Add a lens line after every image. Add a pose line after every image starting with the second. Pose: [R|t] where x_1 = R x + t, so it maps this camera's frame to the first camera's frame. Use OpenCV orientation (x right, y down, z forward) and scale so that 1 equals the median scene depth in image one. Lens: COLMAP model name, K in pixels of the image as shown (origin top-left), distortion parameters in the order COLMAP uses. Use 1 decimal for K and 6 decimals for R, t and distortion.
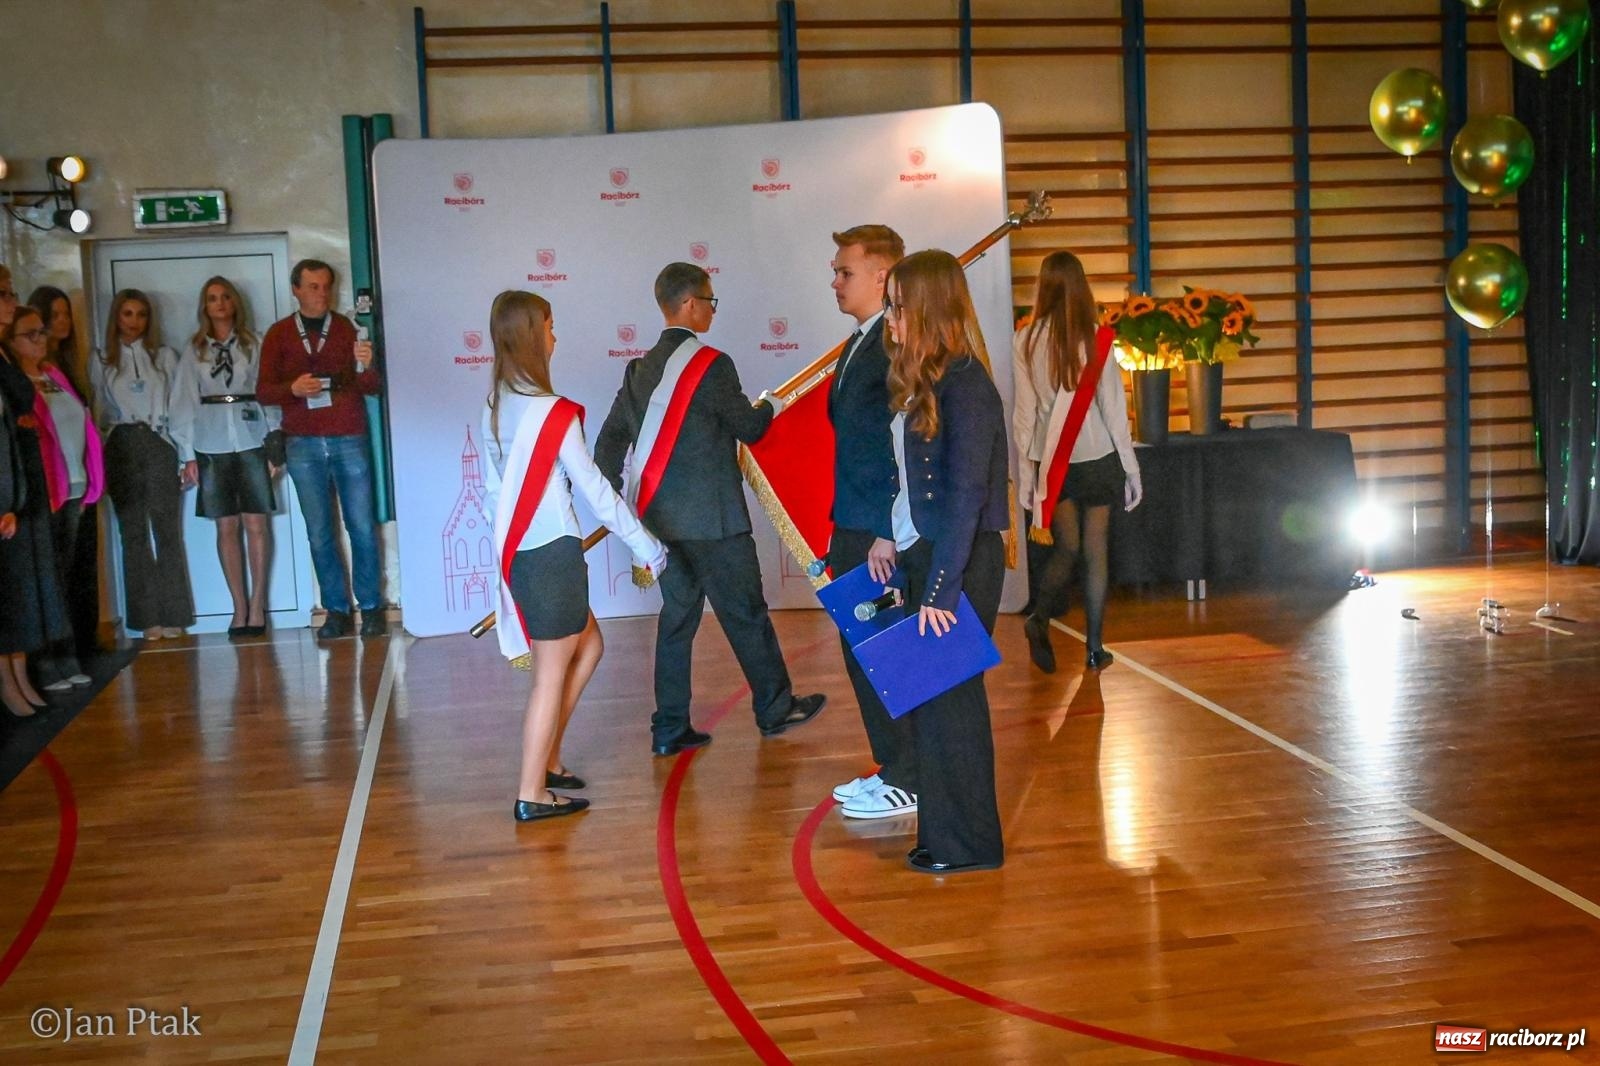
lens RADIAL K [[1982.9, 0, 802.3], [0, 1982.9, 535.0], [0, 0, 1]] dist [-0.154368, 0.201864]
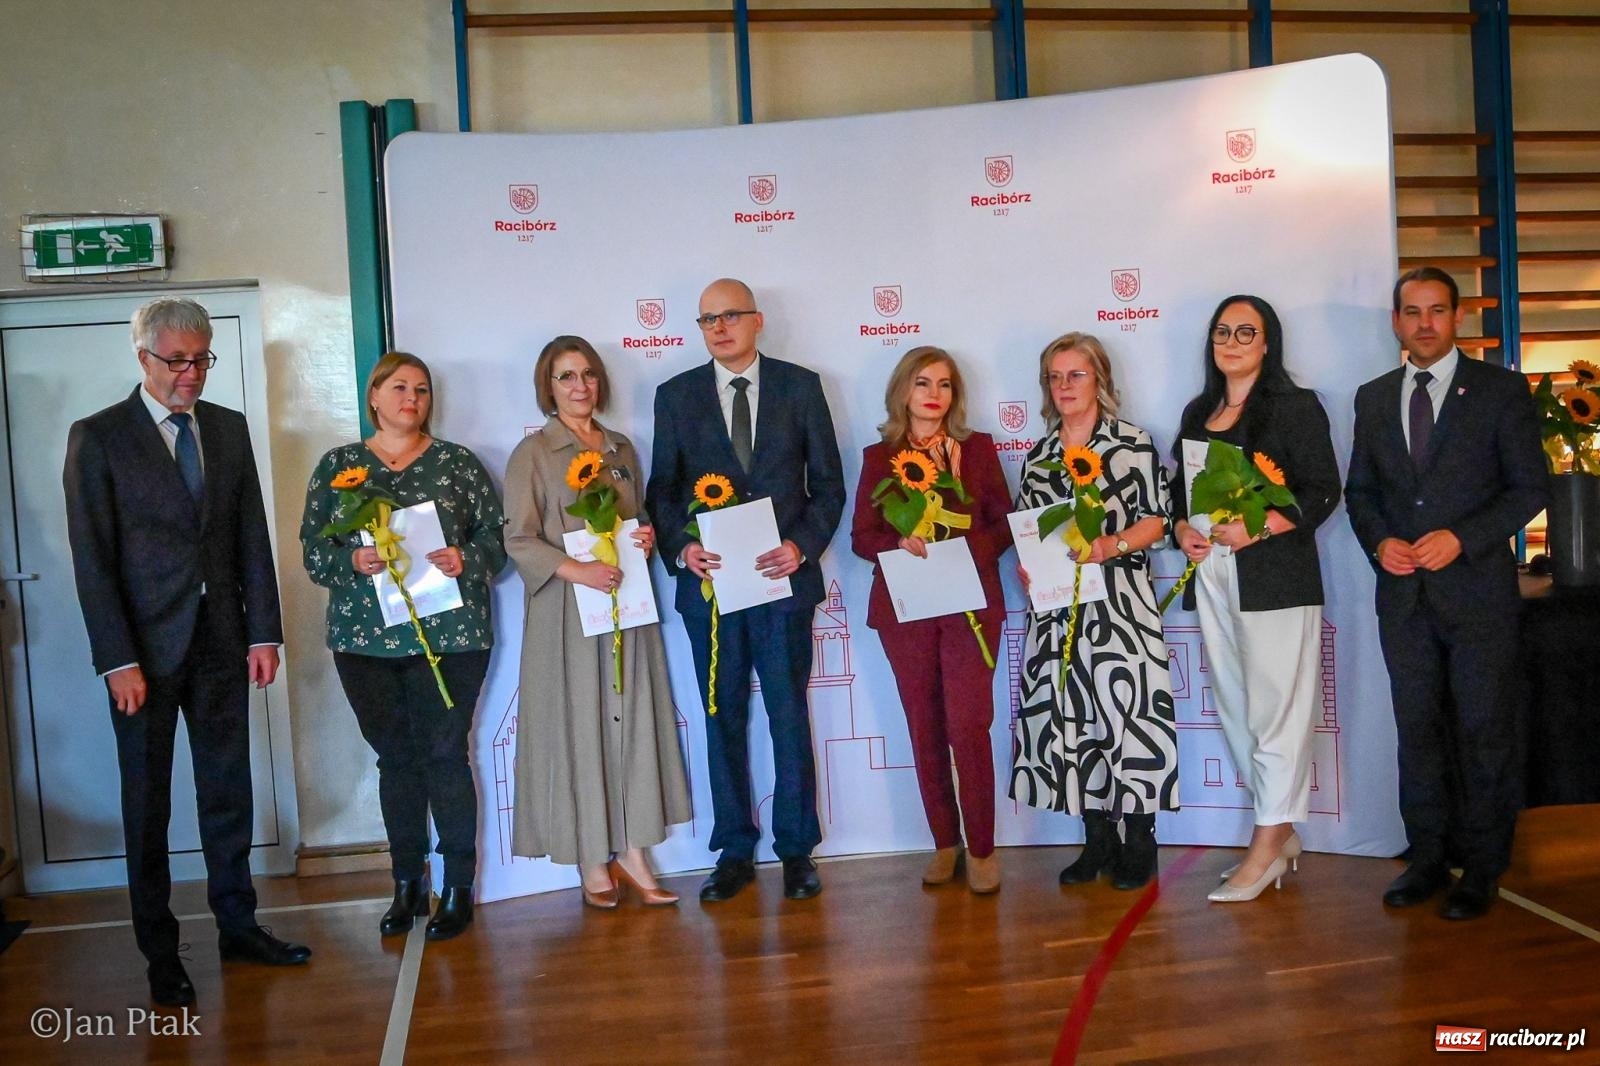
lens RADIAL K [[1722.2, 0, 796.2], [0, 1722.2, 540.2], [0, 0, 1]] dist [-0.251976, 0.575310]
pose [[0.999885, -0.010156, -0.011222, -0.076677], [0.009480, 0.998231, -0.058690, -0.032408], [0.011799, 0.058577, 0.998213, 0.444382]]
